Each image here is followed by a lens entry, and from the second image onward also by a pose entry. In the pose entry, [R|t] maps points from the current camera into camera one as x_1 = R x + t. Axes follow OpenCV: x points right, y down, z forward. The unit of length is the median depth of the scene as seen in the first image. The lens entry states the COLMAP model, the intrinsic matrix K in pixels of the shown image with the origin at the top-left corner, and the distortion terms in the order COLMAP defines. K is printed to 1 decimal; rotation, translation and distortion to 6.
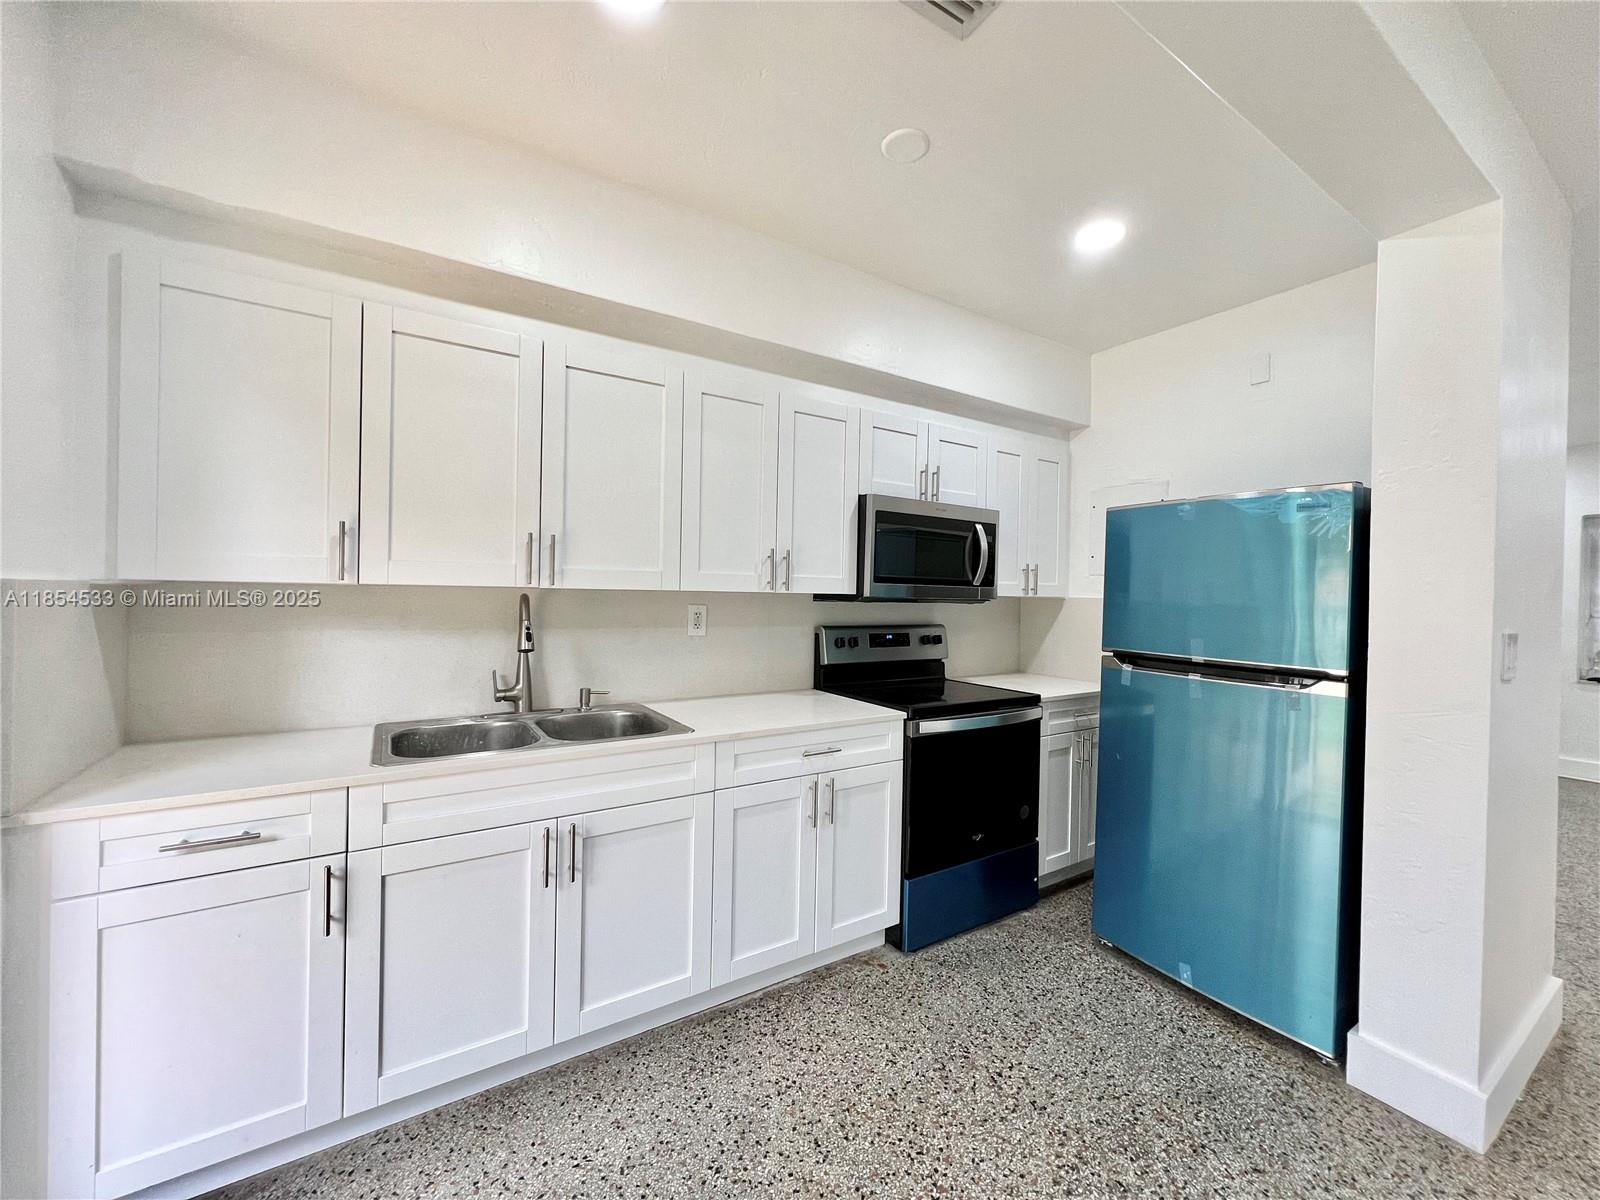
lens RADIAL K [[639.8, 0, 801.7], [0, 639.8, 592.0], [0, 0, 1]] dist [-0.000410, -0.000094]
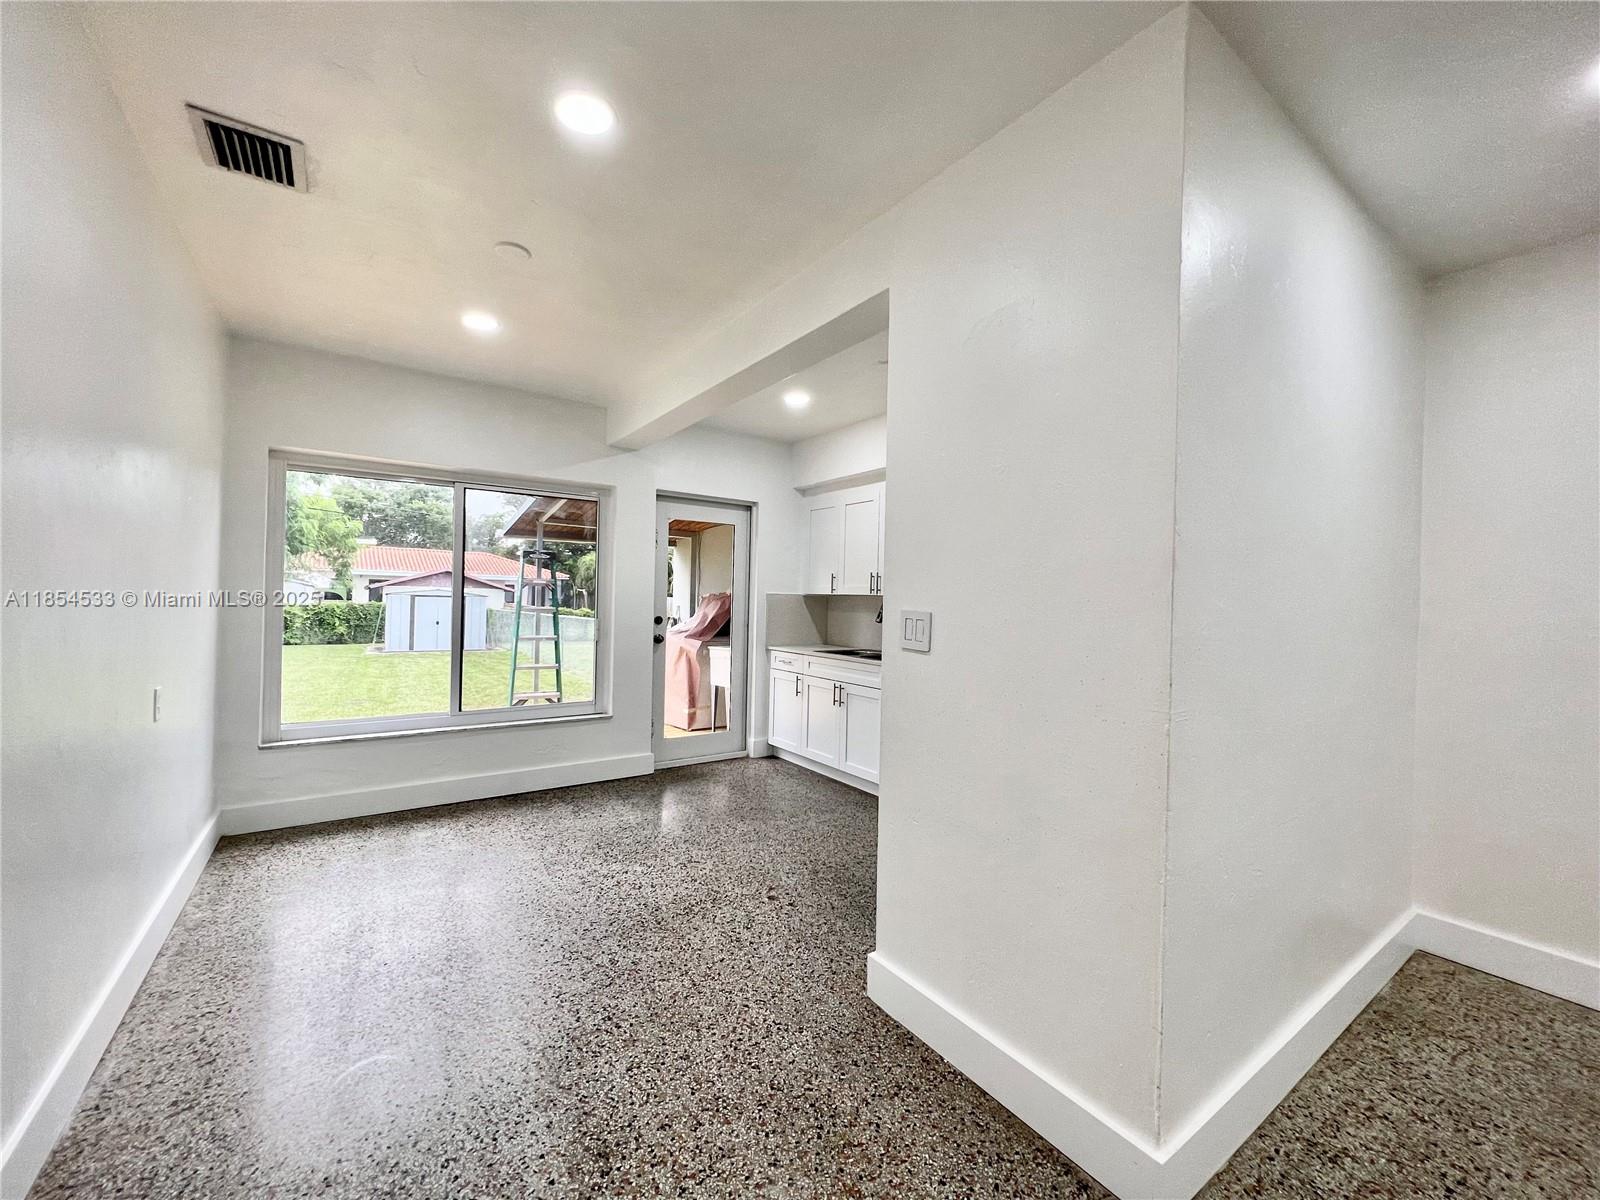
lens RADIAL K [[639.8, 0, 801.7], [0, 639.8, 592.0], [0, 0, 1]] dist [-0.000410, -0.000094]
pose [[0.042375, -0.035412, -0.998474, 2.489832], [-0.032295, 0.998801, -0.036795, 0.099519], [0.998580, 0.033805, 0.041181, 0.805306]]
